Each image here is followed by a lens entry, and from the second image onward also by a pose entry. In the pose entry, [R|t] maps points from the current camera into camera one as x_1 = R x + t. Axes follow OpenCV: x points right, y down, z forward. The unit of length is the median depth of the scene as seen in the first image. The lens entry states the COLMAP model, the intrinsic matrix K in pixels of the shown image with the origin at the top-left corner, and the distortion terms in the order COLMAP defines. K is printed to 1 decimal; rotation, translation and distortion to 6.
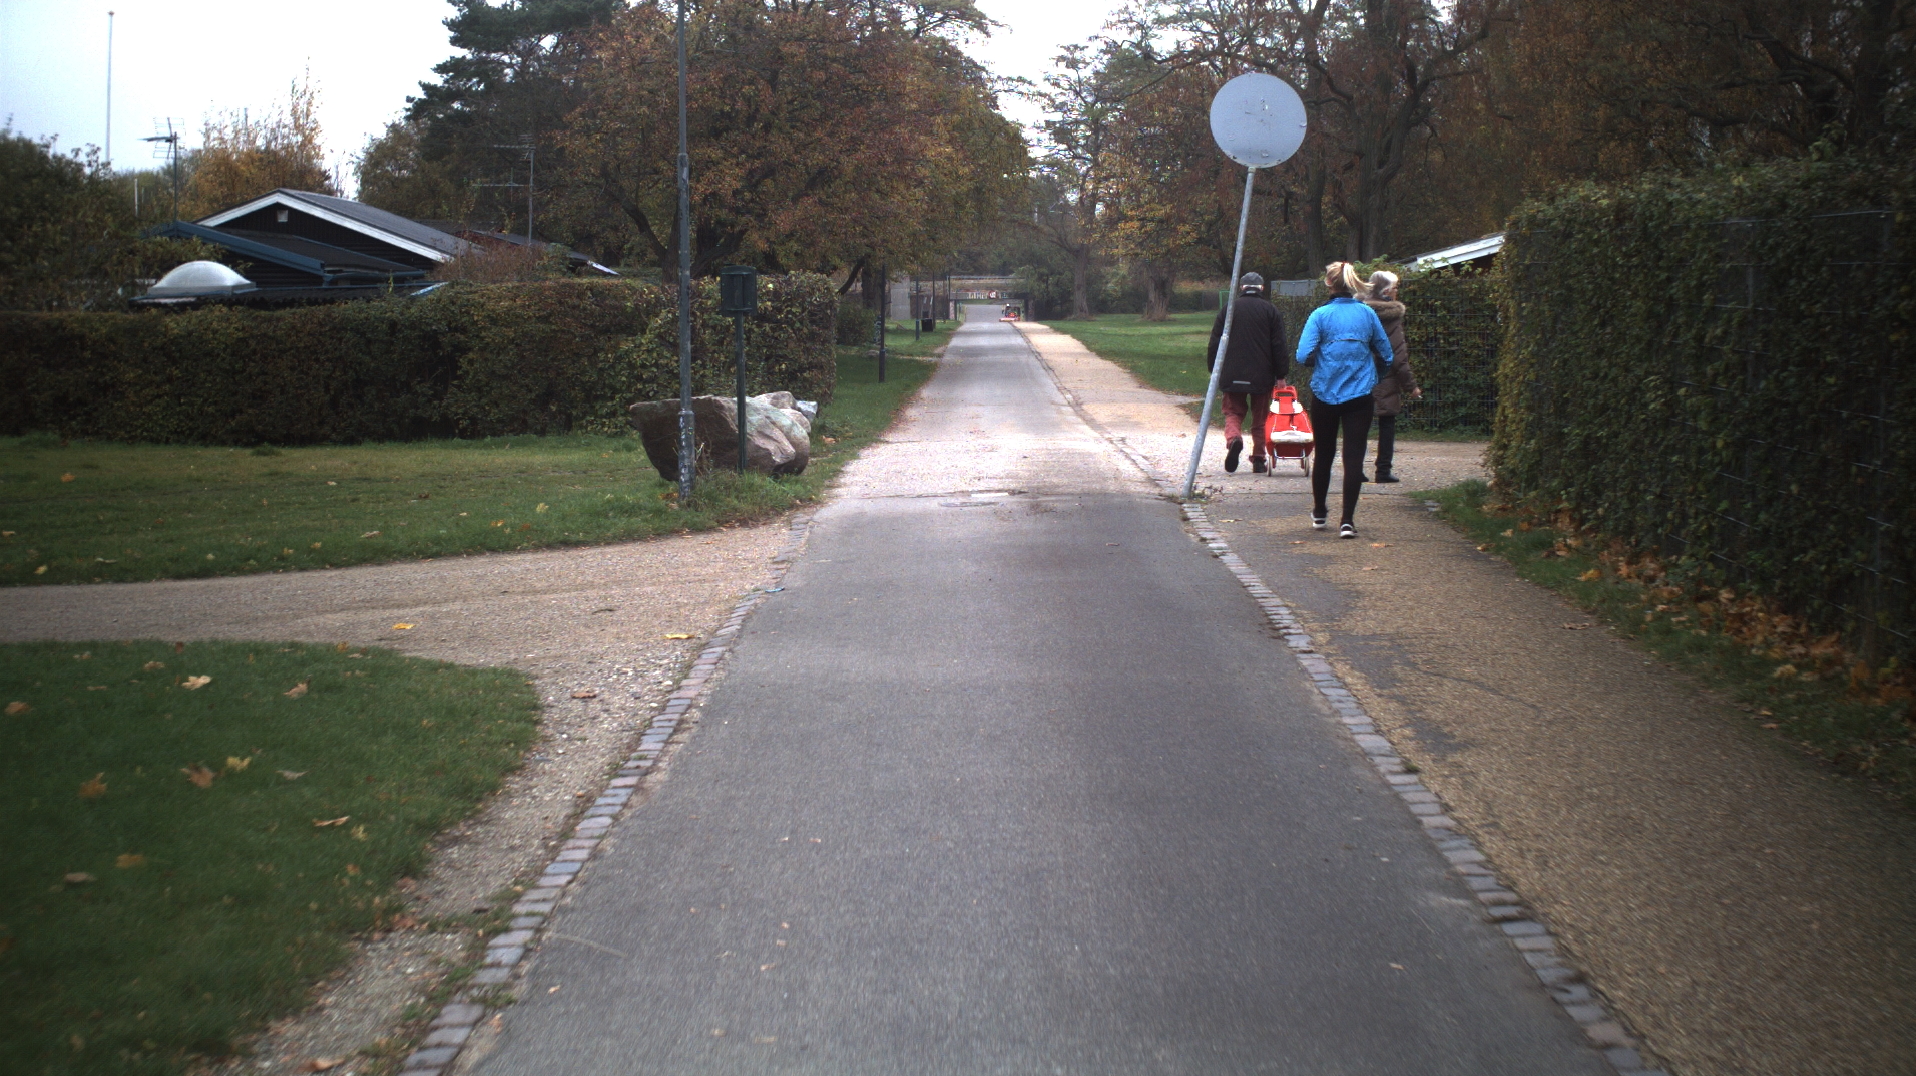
lens RADIAL K [[3484.2, 0, 958.0], [0, 3484.2, 538.0], [0, 0, 1]] dist [-0.286655, 0.170199]
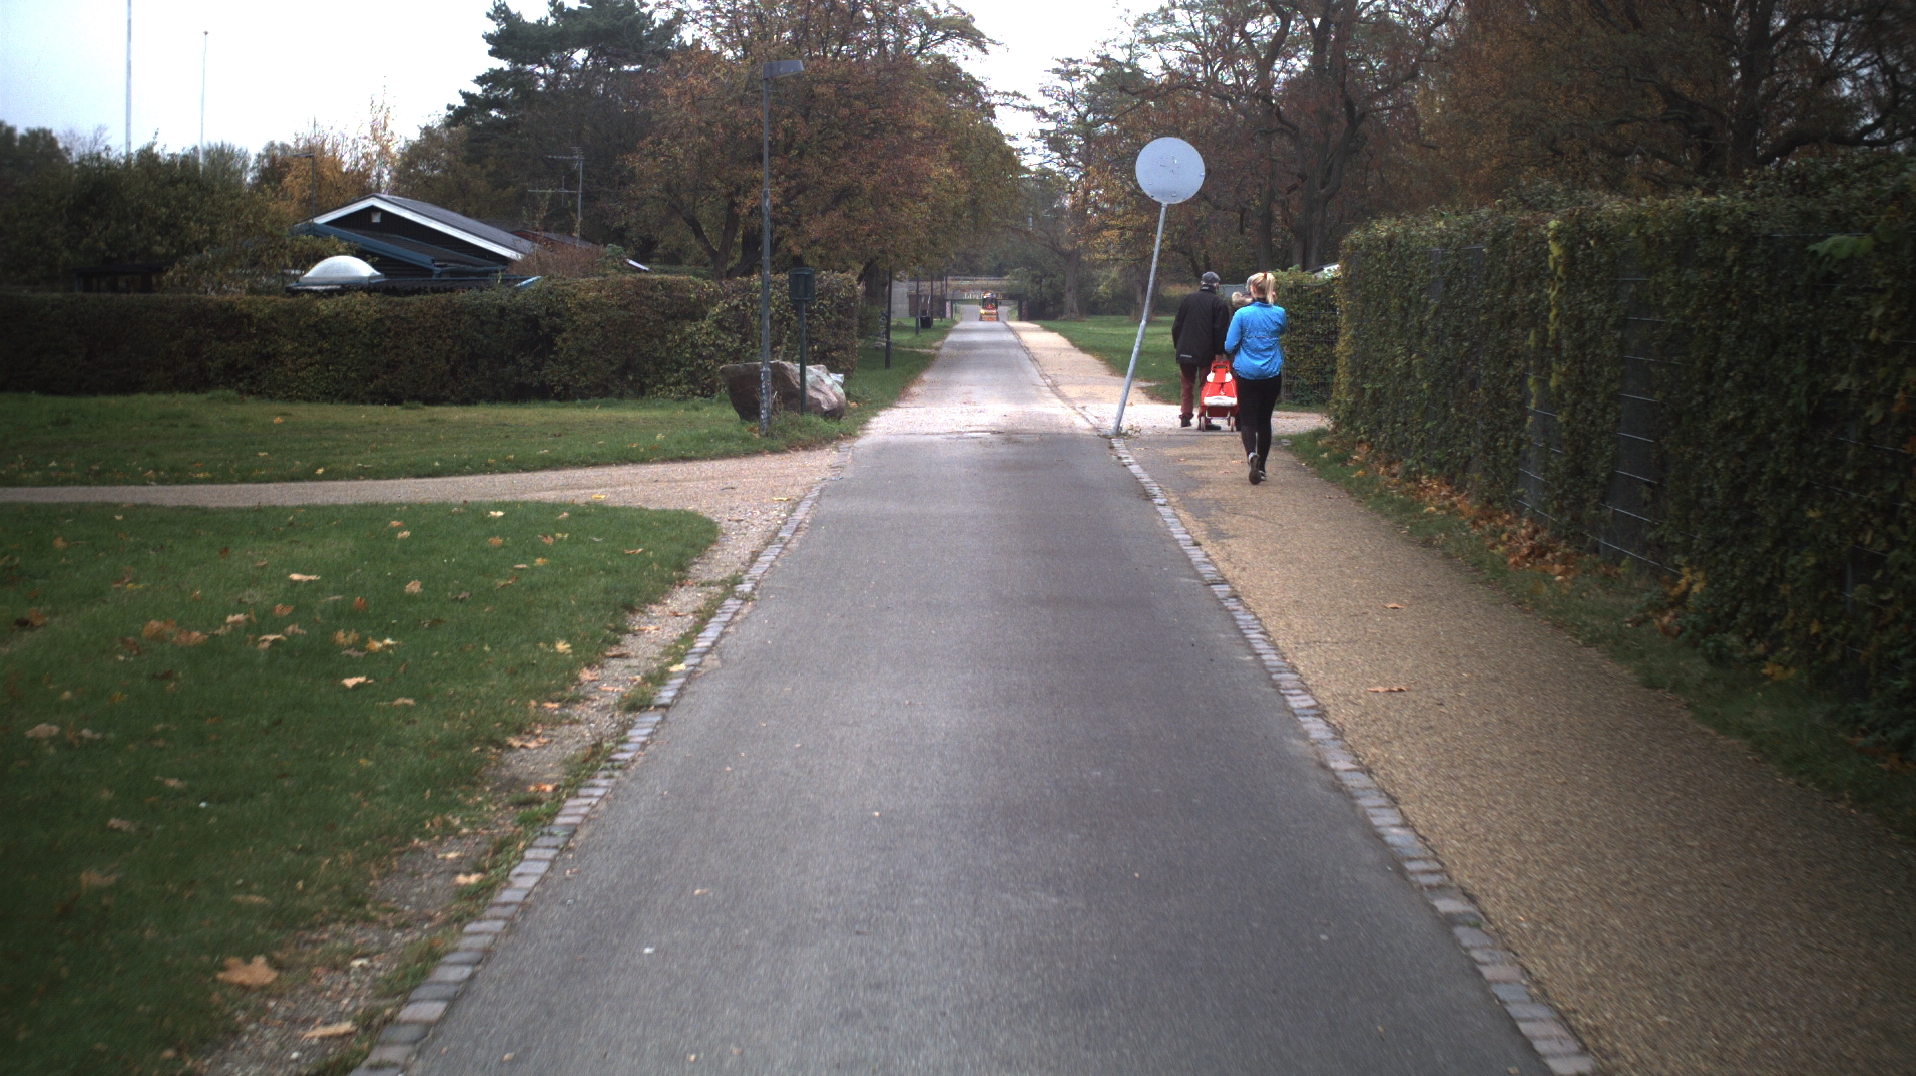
lens RADIAL K [[3484.2, 0, 958.0], [0, 3484.2, 538.0], [0, 0, 1]] dist [-0.286655, 0.170199]
pose [[0.999903, 0.013777, 0.002112, -0.000547], [-0.013776, 0.999905, -0.000227, 0.016693], [-0.002115, 0.000198, 0.999998, -0.223663]]
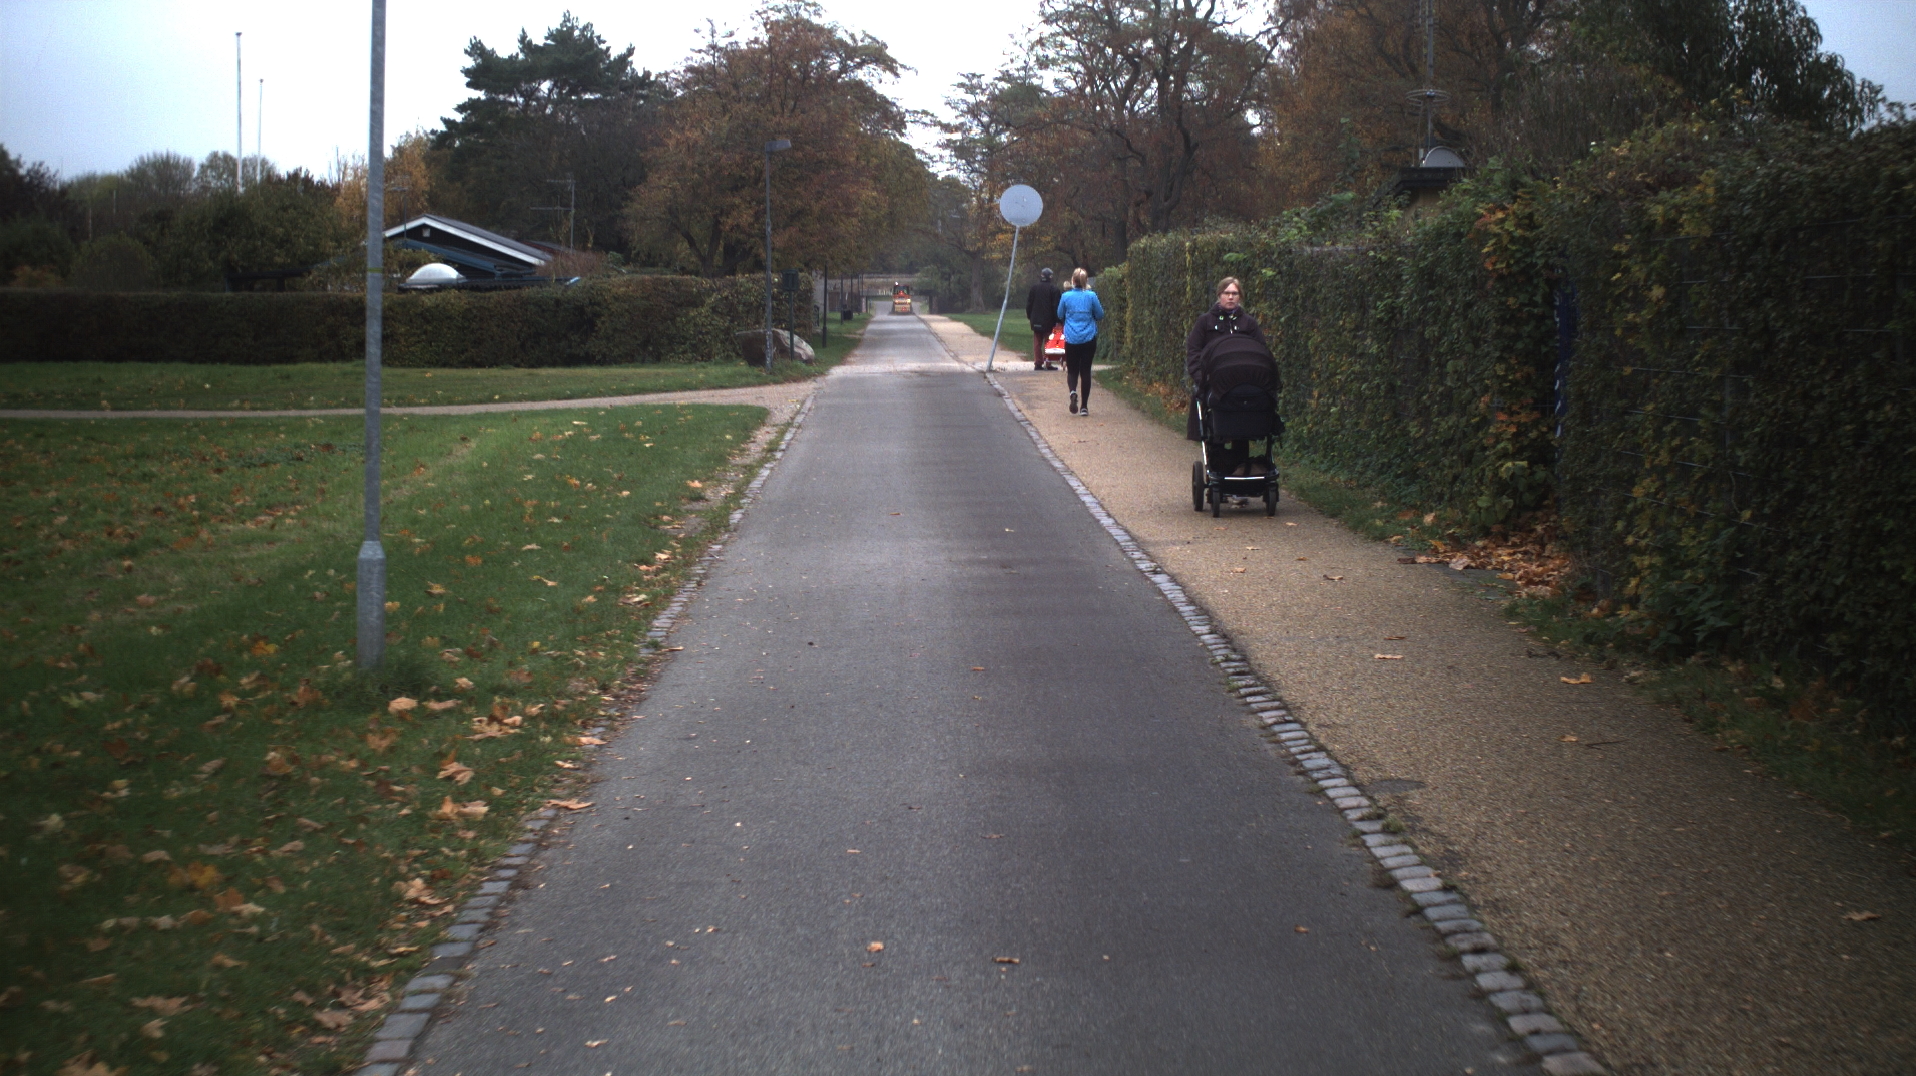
lens RADIAL K [[3484.2, 0, 958.0], [0, 3484.2, 538.0], [0, 0, 1]] dist [-0.286655, 0.170199]
pose [[0.999638, 0.001602, 0.026851, -0.007881], [-0.001612, 0.999999, 0.000348, 0.050572], [-0.026850, -0.000391, 0.999639, -0.670141]]
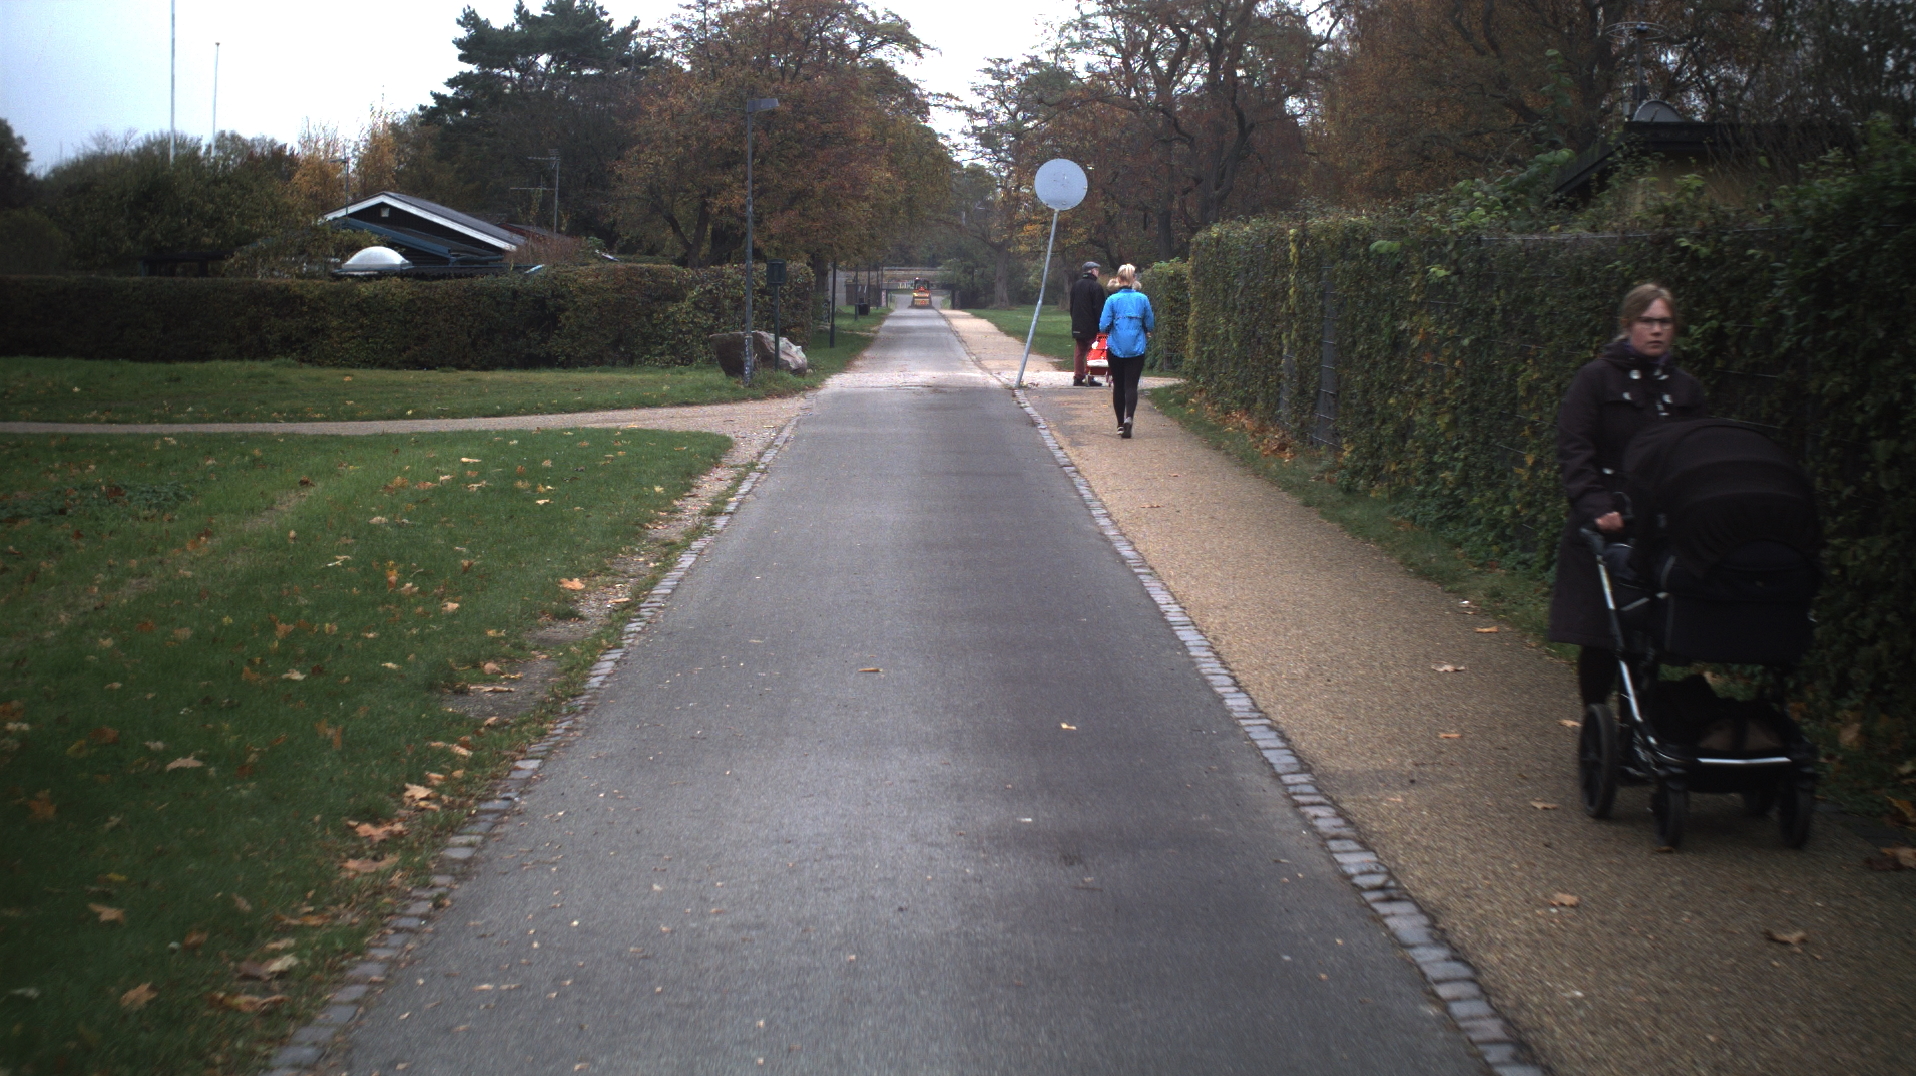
lens RADIAL K [[3484.2, 0, 958.0], [0, 3484.2, 538.0], [0, 0, 1]] dist [-0.286655, 0.170199]
pose [[0.999636, 0.016633, 0.021223, -0.002069], [-0.016683, 0.999858, 0.002186, 0.033905], [-0.021184, -0.002539, 0.999772, -0.446975]]
